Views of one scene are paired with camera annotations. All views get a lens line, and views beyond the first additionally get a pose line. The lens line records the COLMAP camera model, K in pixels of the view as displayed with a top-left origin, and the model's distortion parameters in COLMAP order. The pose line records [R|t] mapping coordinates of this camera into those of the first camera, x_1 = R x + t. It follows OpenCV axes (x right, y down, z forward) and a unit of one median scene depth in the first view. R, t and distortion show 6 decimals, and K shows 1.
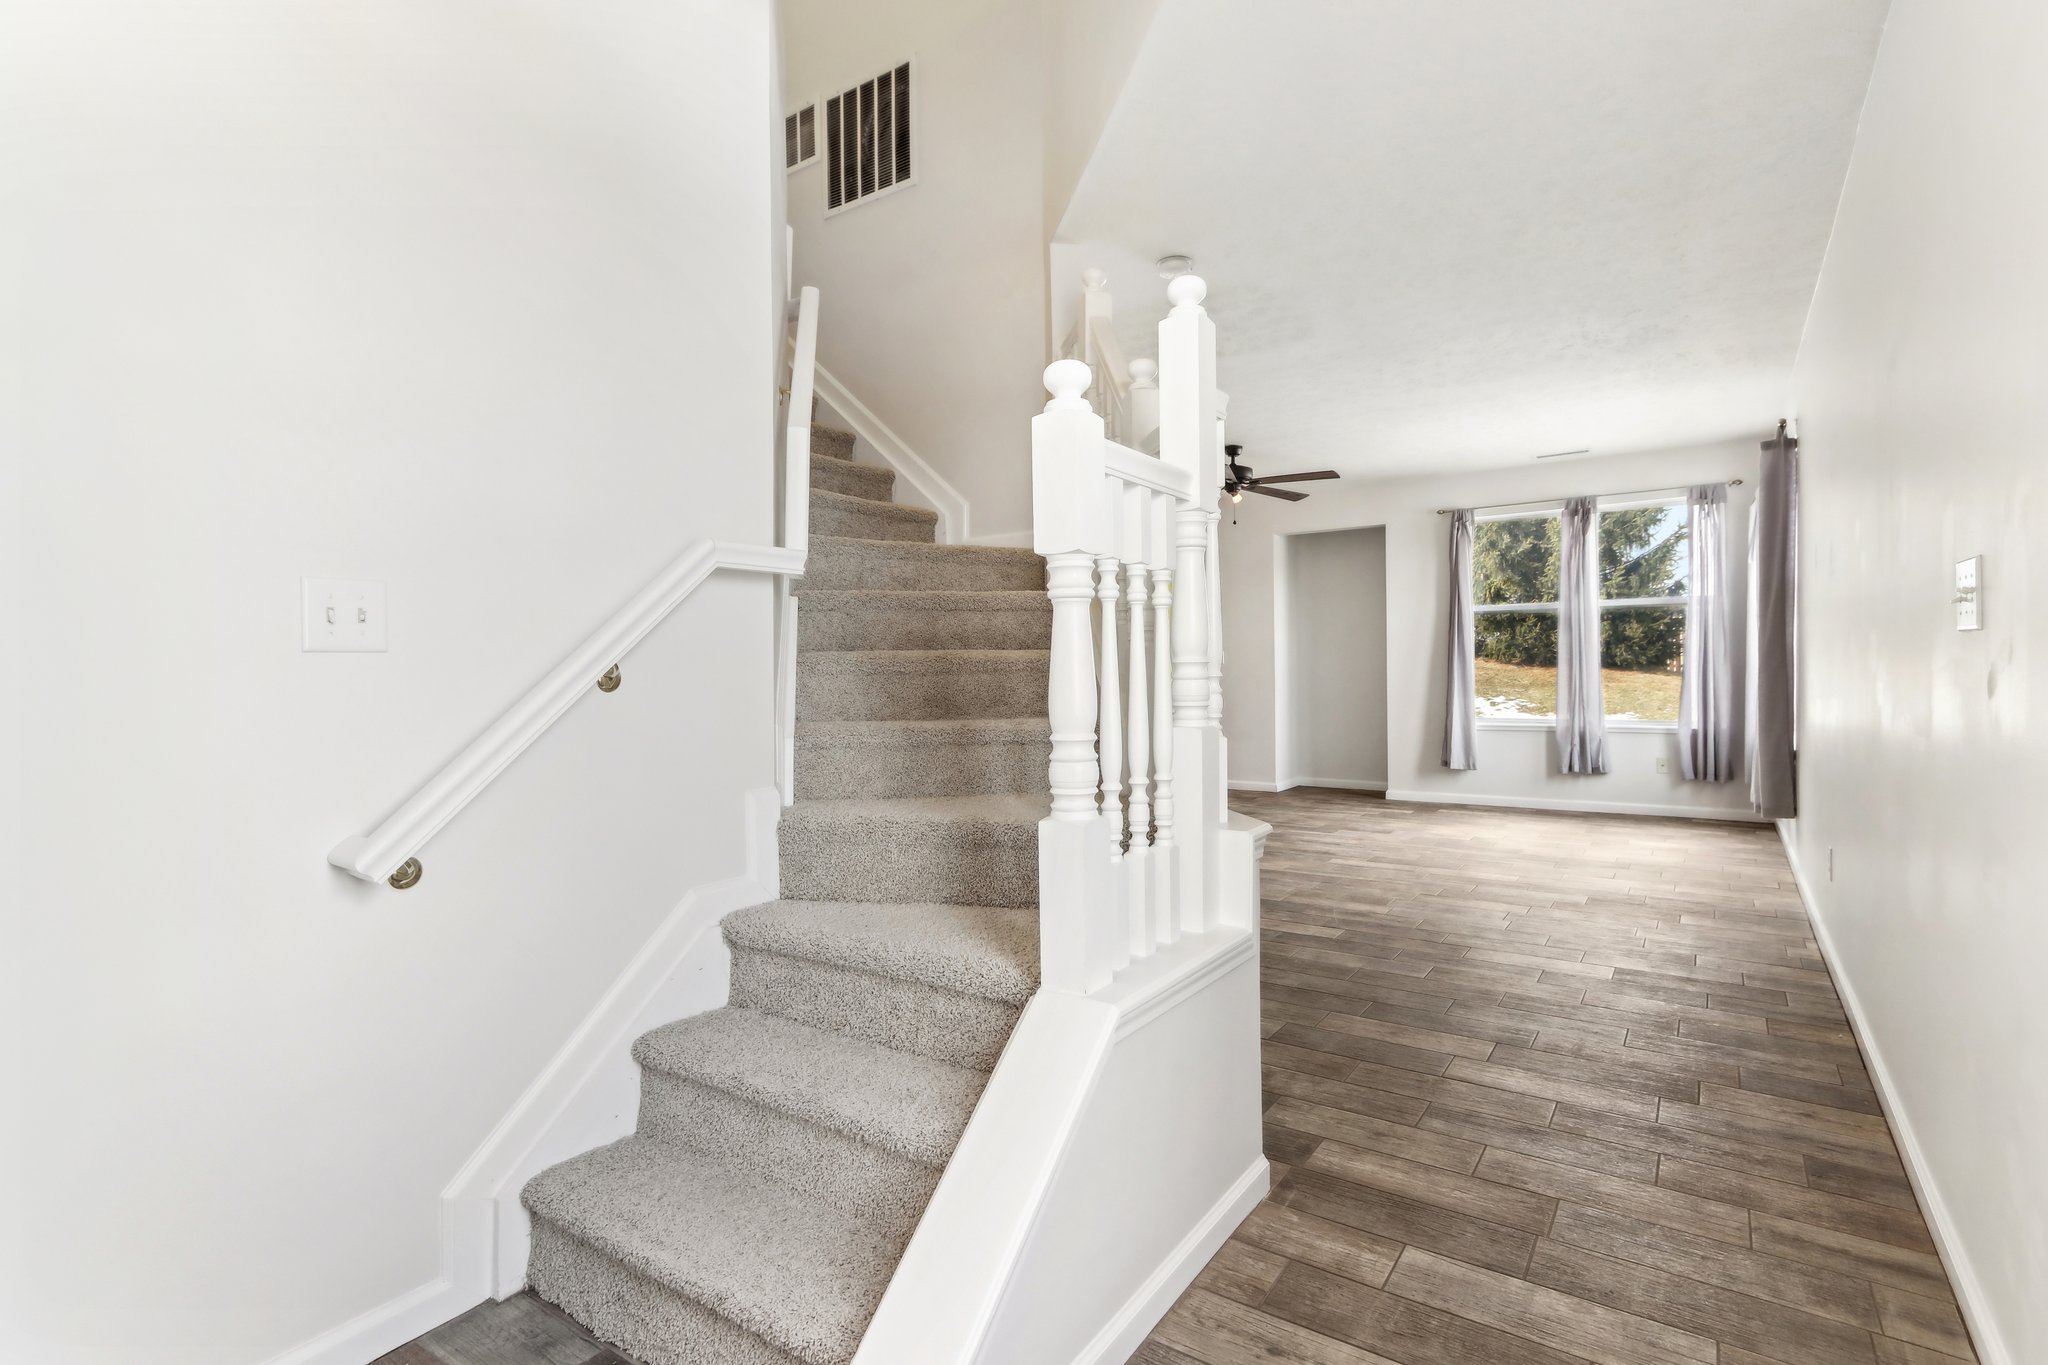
lens RADIAL K [[952.4, 0, 1020.0], [0, 952.4, 676.0], [0, 0, 1]] dist [-0.005753, 0.005035]
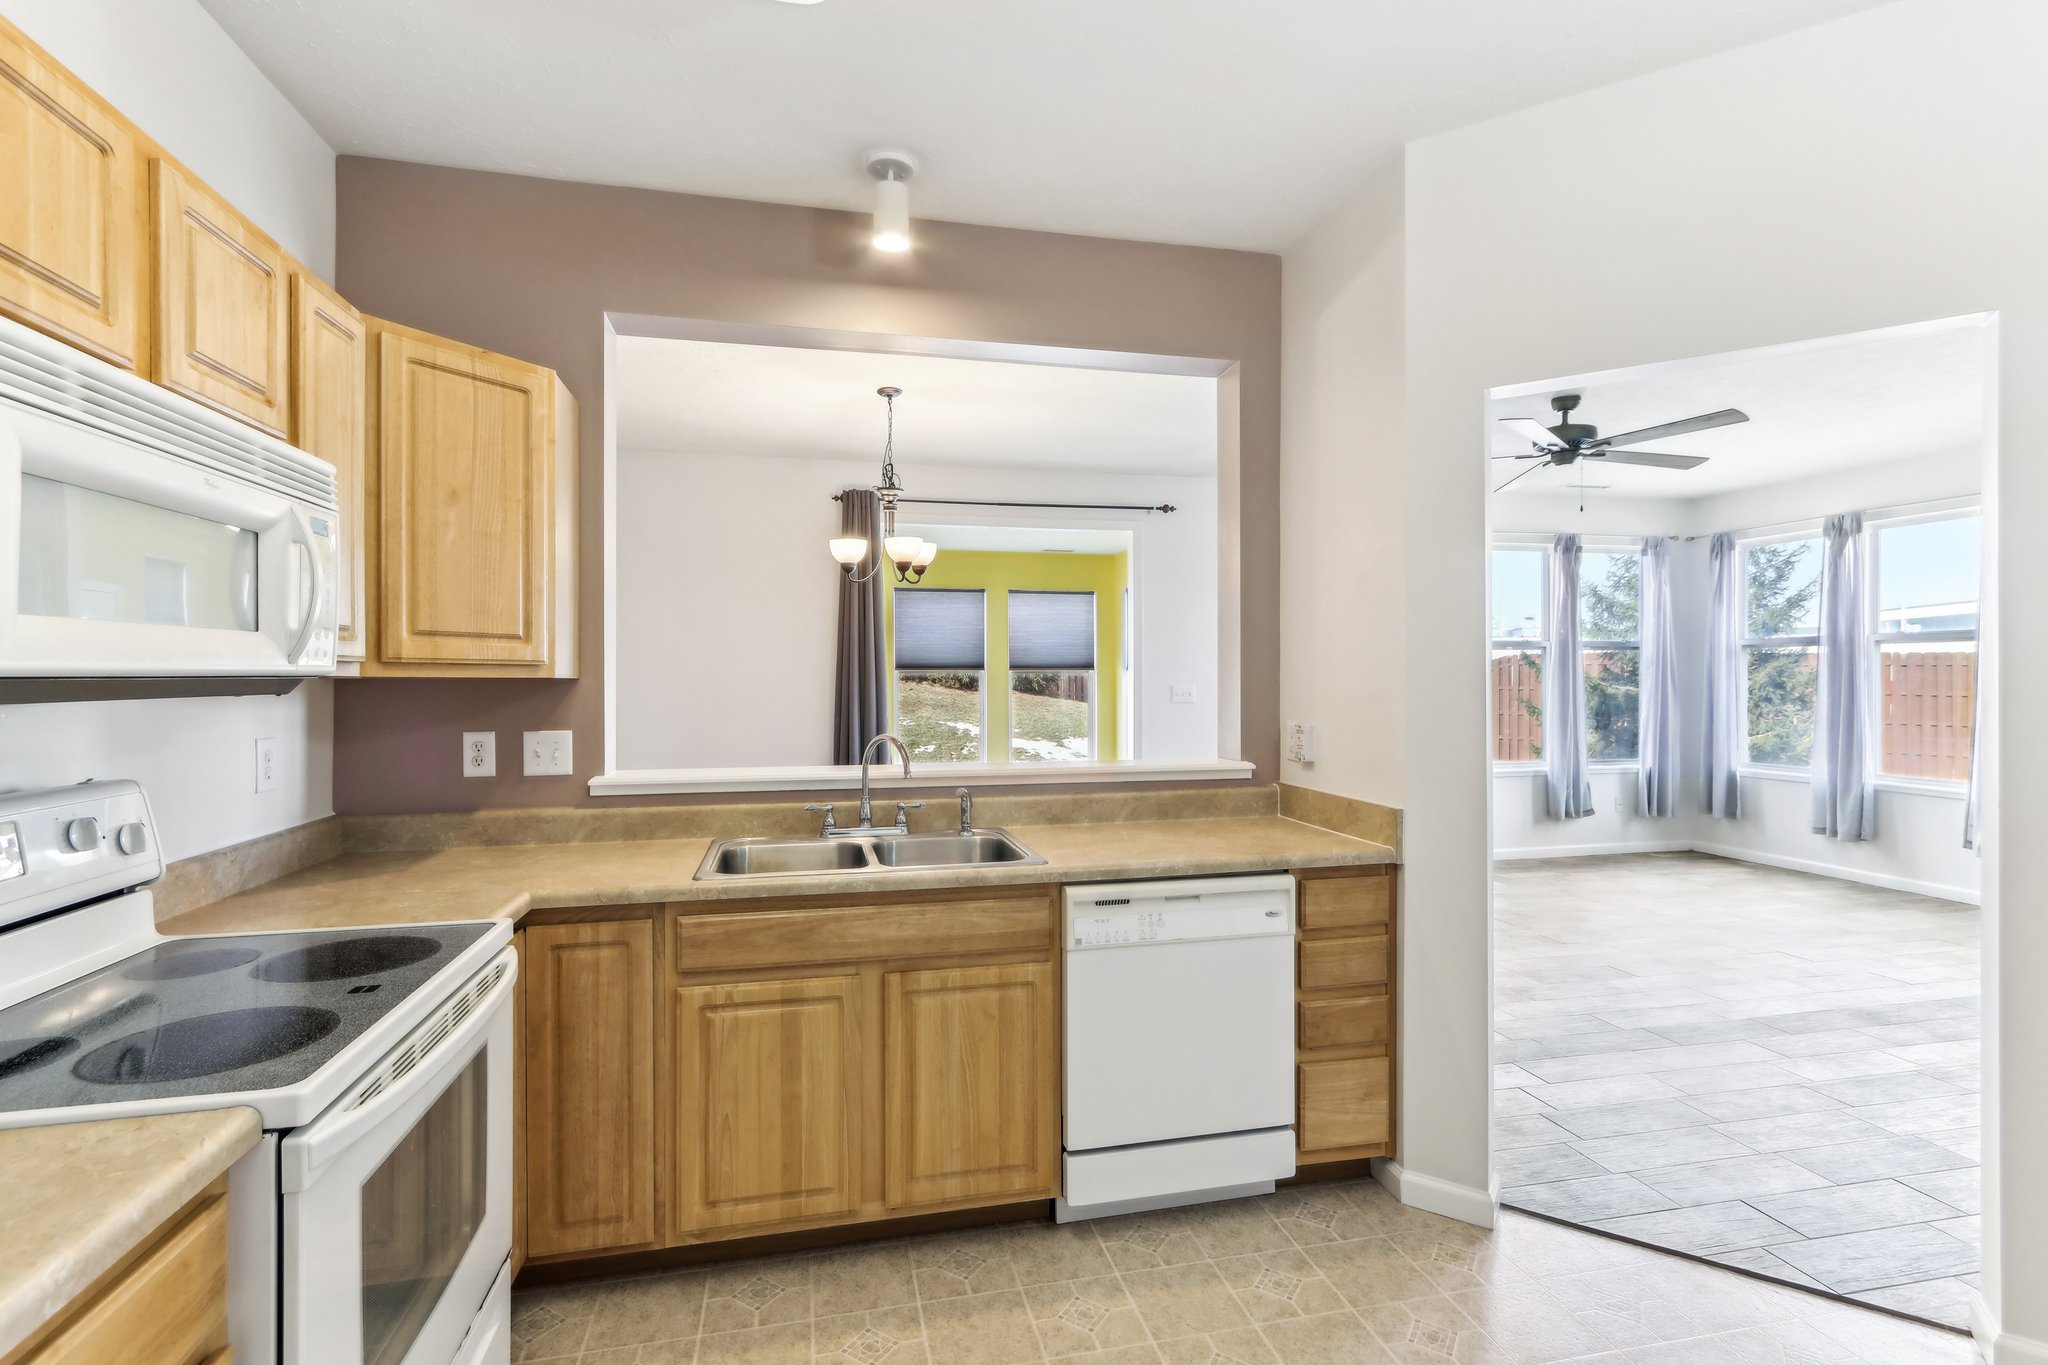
lens RADIAL K [[952.4, 0, 1009.4], [0, 952.4, 675.8], [0, 0, 1]] dist [-0.005753, 0.005035]
pose [[0.665521, 0.024218, 0.745986, -0.534623], [-0.013730, 0.999702, -0.020206, -0.015334], [-0.746252, 0.003205, 0.665655, 0.780334]]
